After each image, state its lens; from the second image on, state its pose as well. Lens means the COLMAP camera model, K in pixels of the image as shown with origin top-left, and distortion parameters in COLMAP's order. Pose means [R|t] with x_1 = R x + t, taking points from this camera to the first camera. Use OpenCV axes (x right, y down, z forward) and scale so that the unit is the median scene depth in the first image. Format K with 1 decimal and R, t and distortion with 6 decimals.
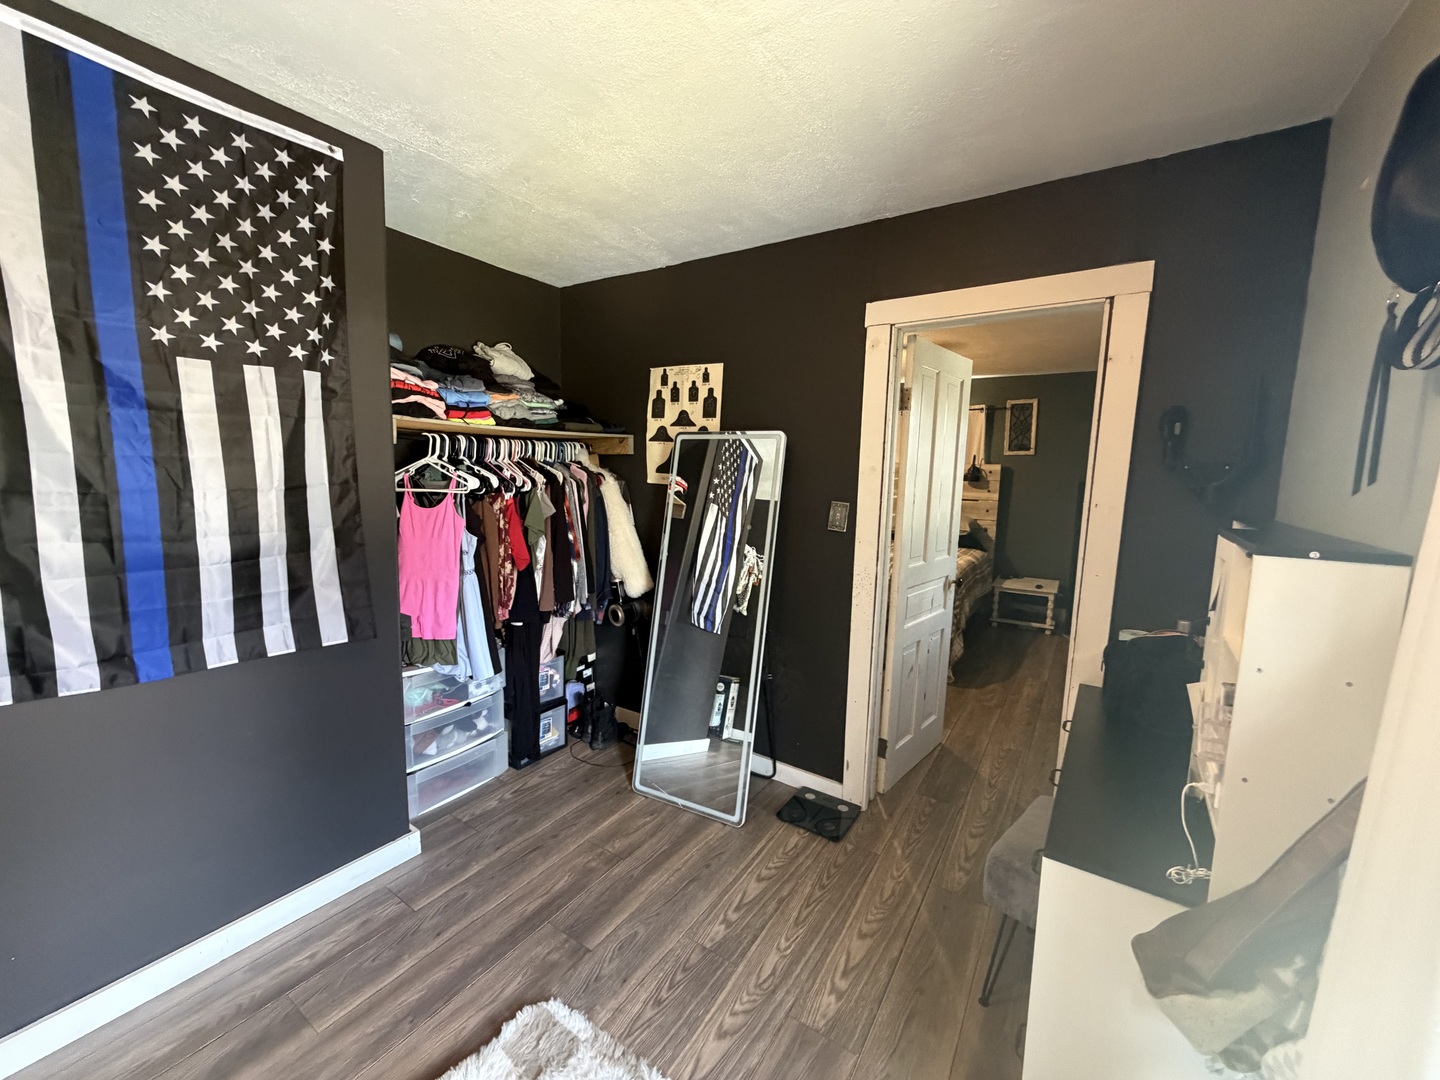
lens RADIAL K [[571.8, 0, 720.6], [0, 571.8, 539.0], [0, 0, 1]] dist [-0.009265, 0.002077]
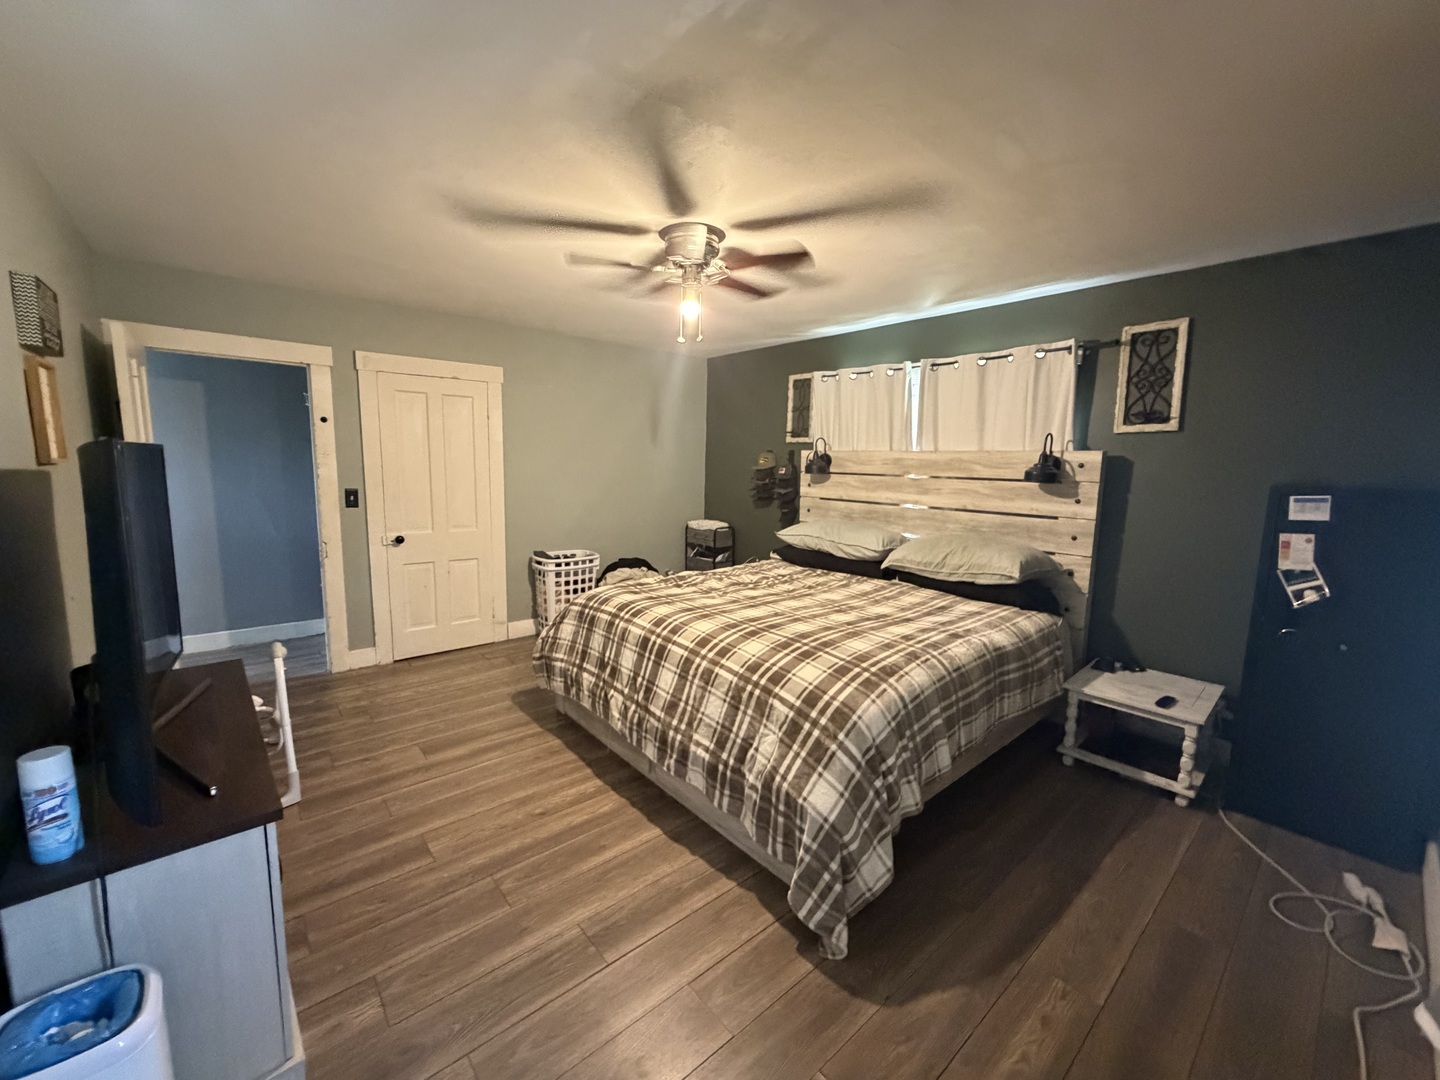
lens RADIAL K [[571.8, 0, 718.0], [0, 571.8, 539.4], [0, 0, 1]] dist [-0.009265, 0.002077]
pose [[0.960357, 0.031541, -0.276982, 0.299409], [-0.028809, 0.999488, 0.013931, -0.046503], [0.277279, -0.005399, 0.960774, 0.400172]]
